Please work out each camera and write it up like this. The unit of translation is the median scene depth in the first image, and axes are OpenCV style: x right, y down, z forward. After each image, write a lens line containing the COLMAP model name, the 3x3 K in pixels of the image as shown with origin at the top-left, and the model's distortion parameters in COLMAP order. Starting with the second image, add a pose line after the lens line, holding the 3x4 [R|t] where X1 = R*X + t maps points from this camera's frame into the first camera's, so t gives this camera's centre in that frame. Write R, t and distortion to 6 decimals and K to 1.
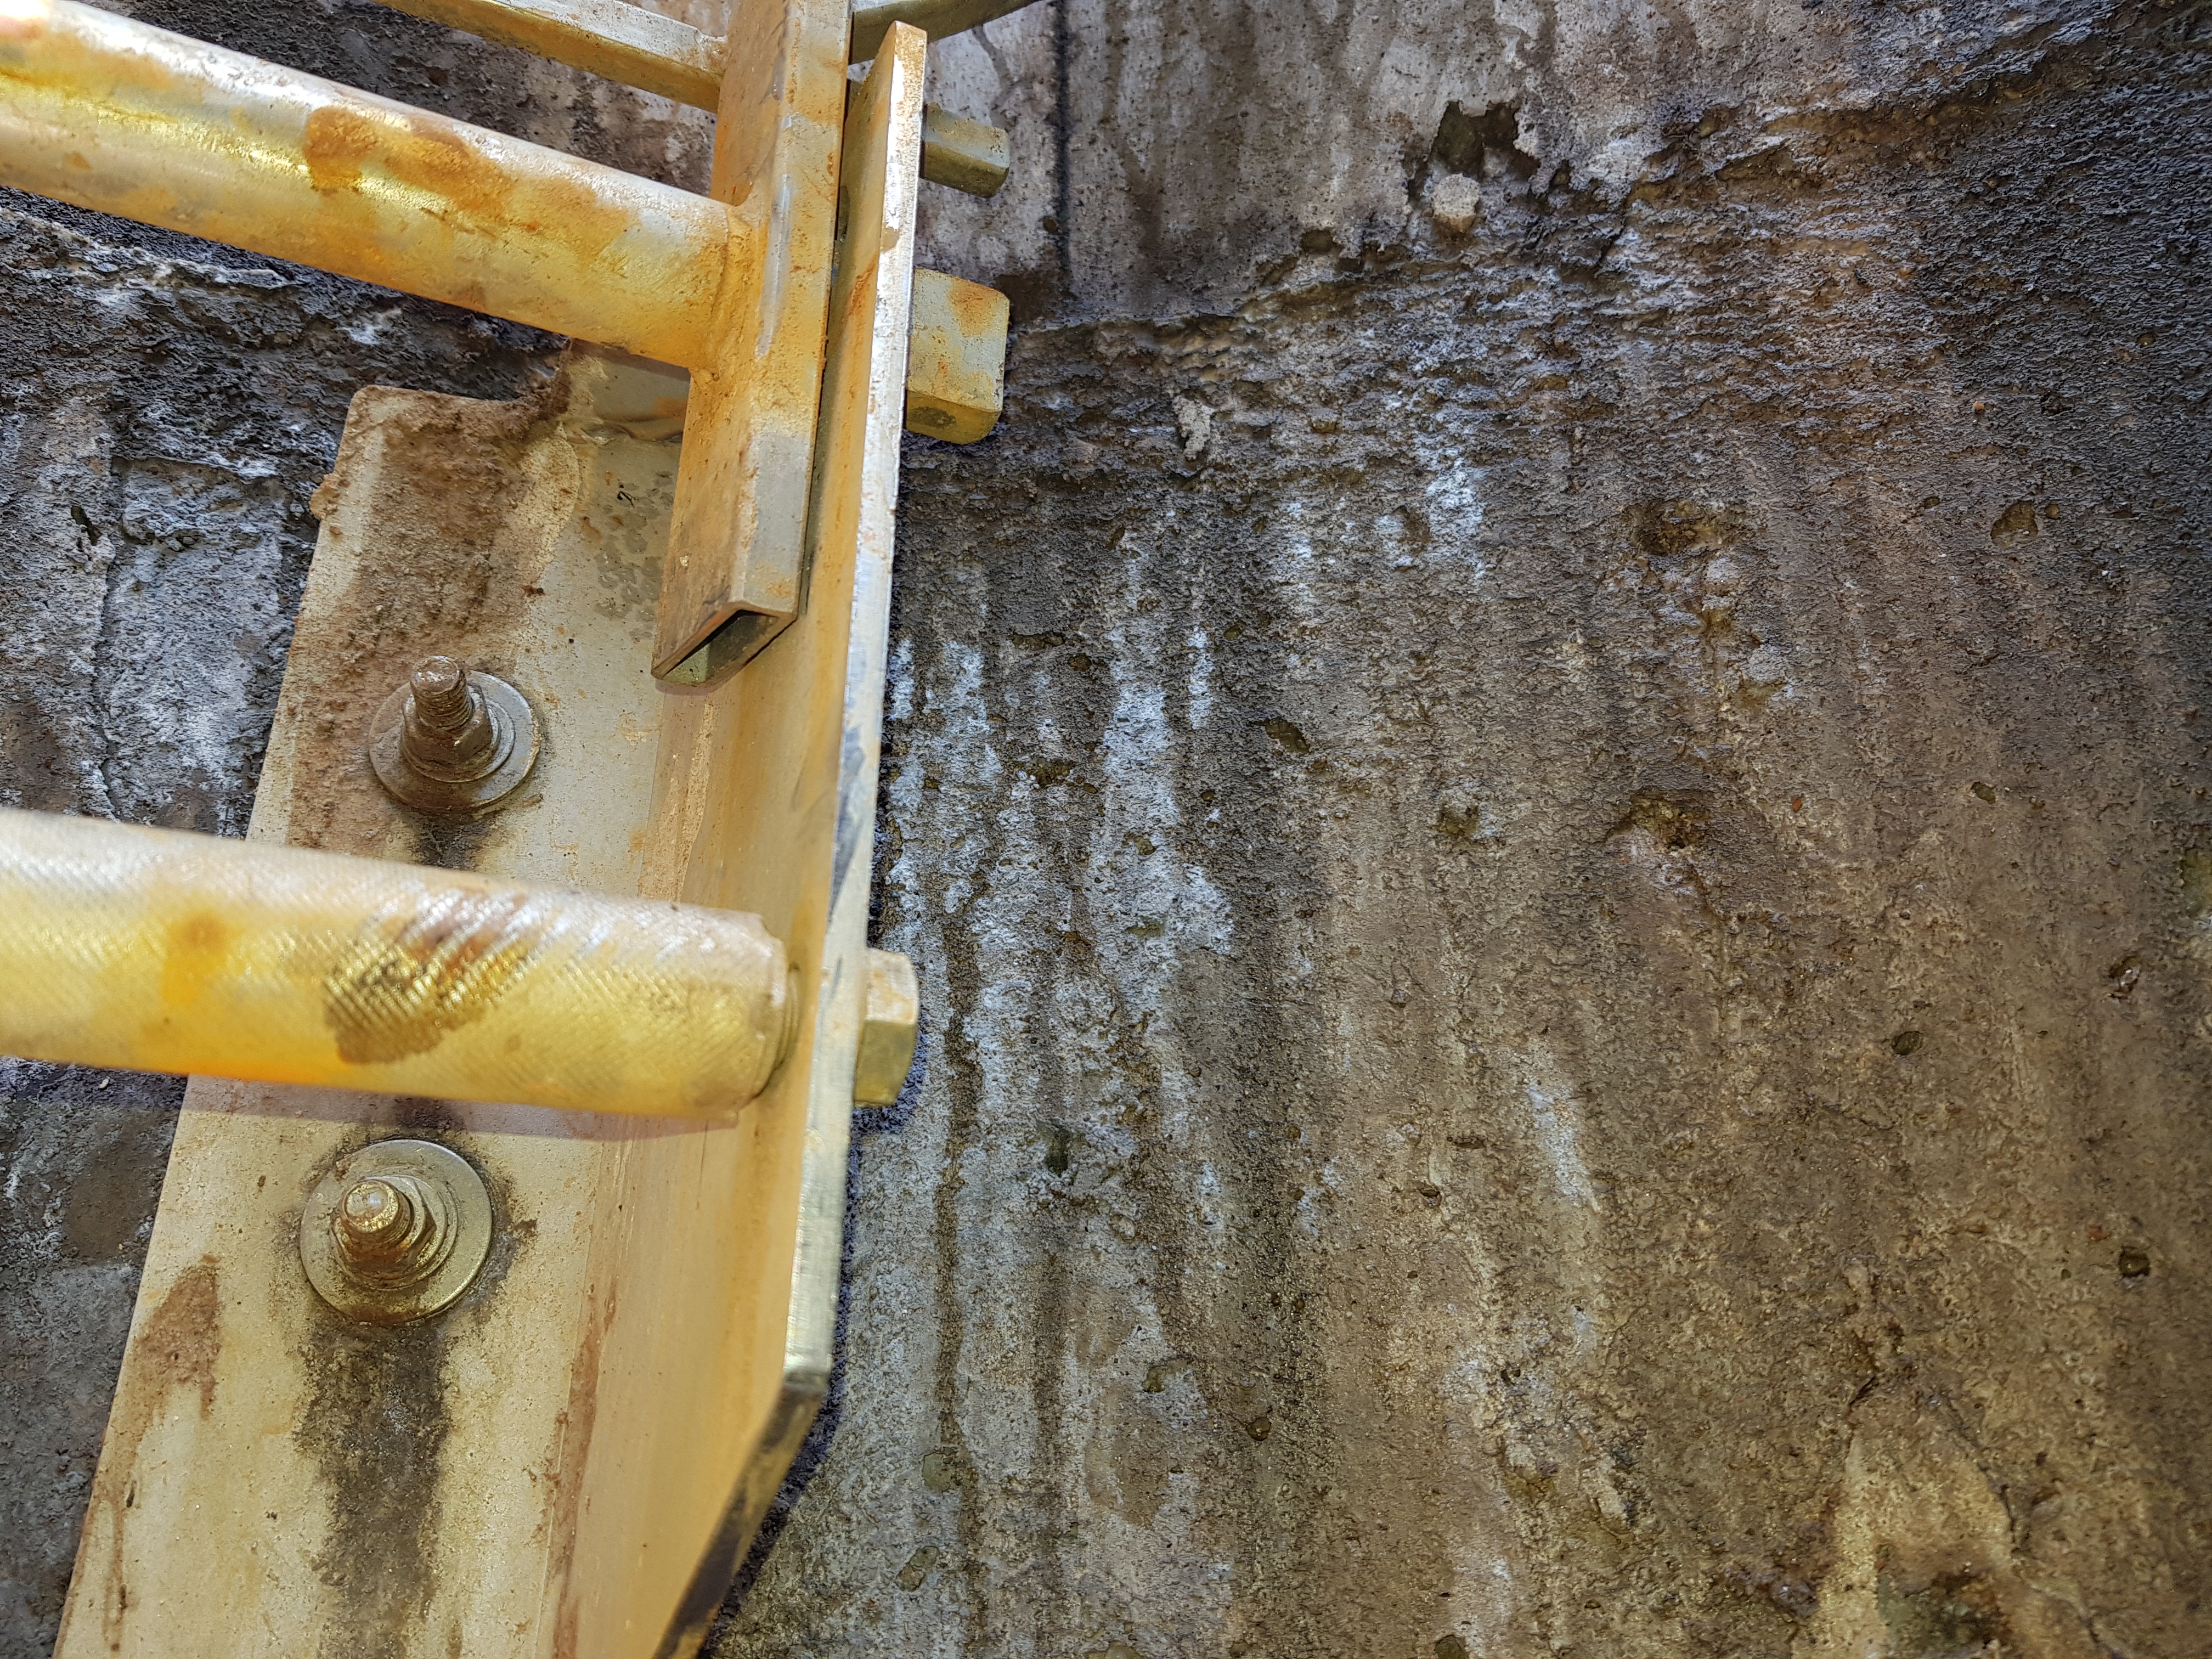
lens RADIAL K [[1896.6, 0, 1107.6], [0, 1896.6, 780.6], [0, 0, 1]] dist [0.110747, -0.205609]
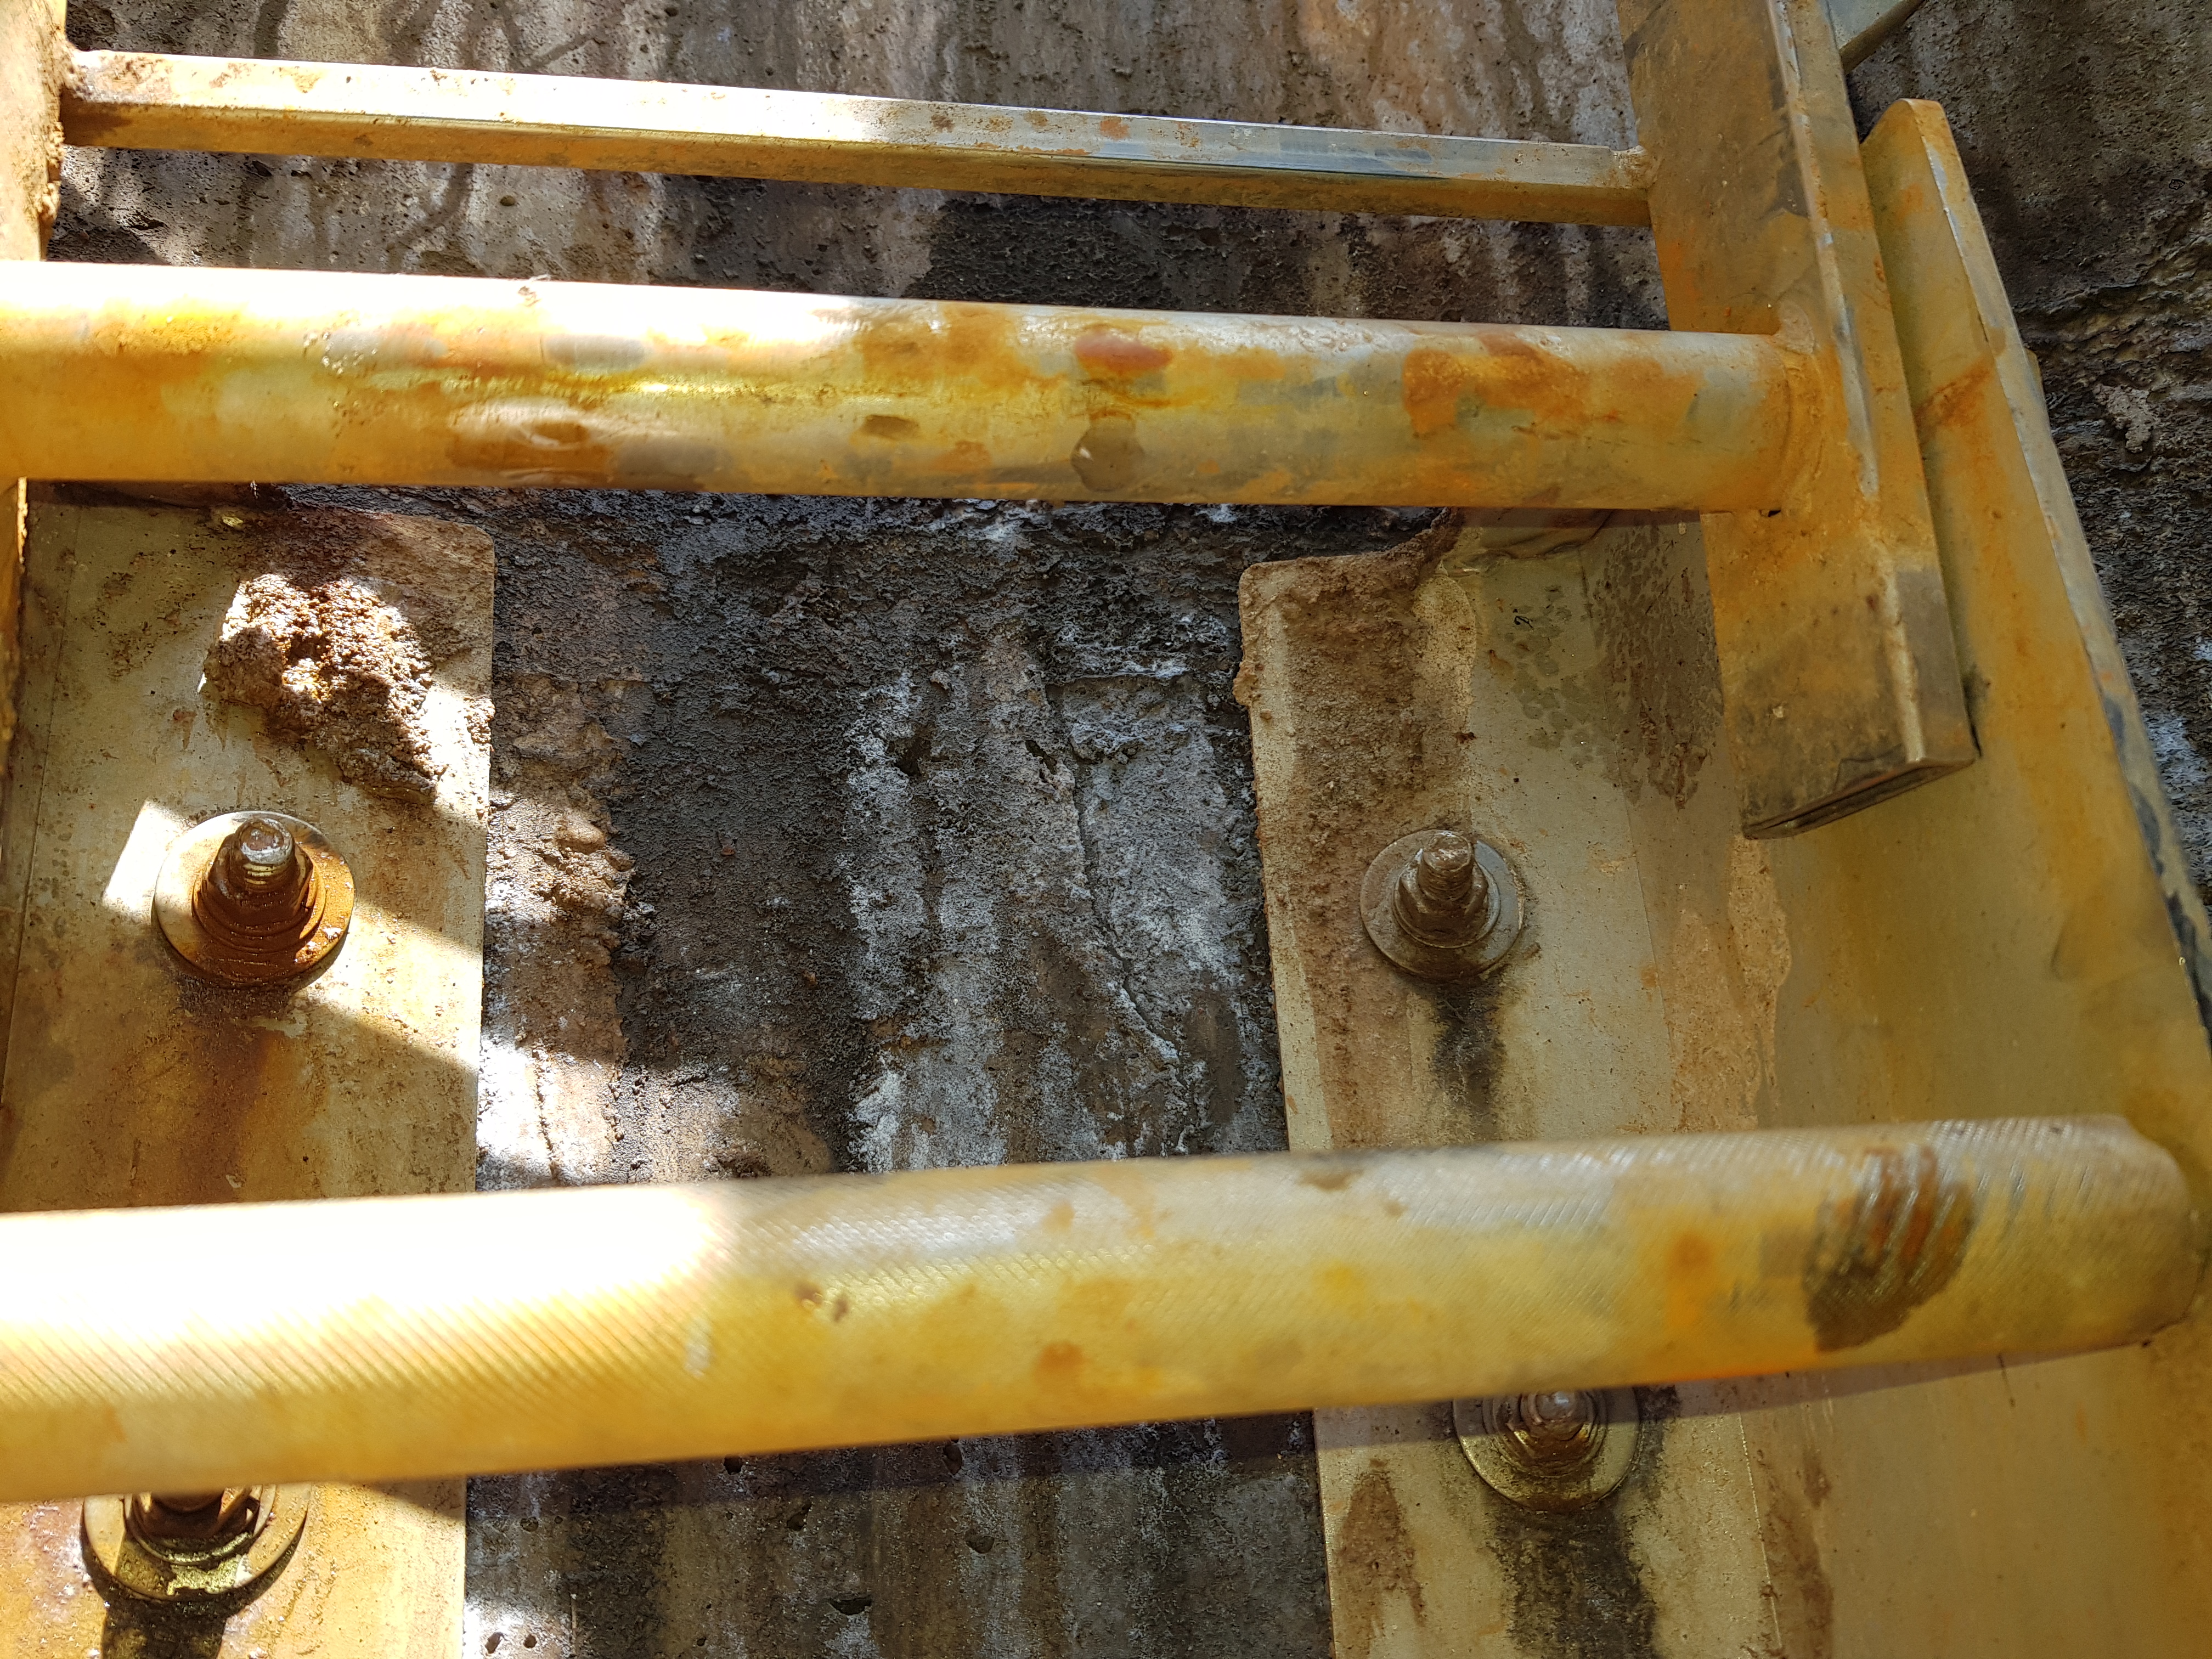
lens RADIAL K [[1896.6, 0, 1107.6], [0, 1896.6, 780.6], [0, 0, 1]] dist [0.110747, -0.205609]
pose [[0.956189, -0.178242, -0.232233, -0.253132], [0.183092, 0.983096, -0.000684, -0.110629], [0.228430, -0.041866, 0.972660, -0.006140]]
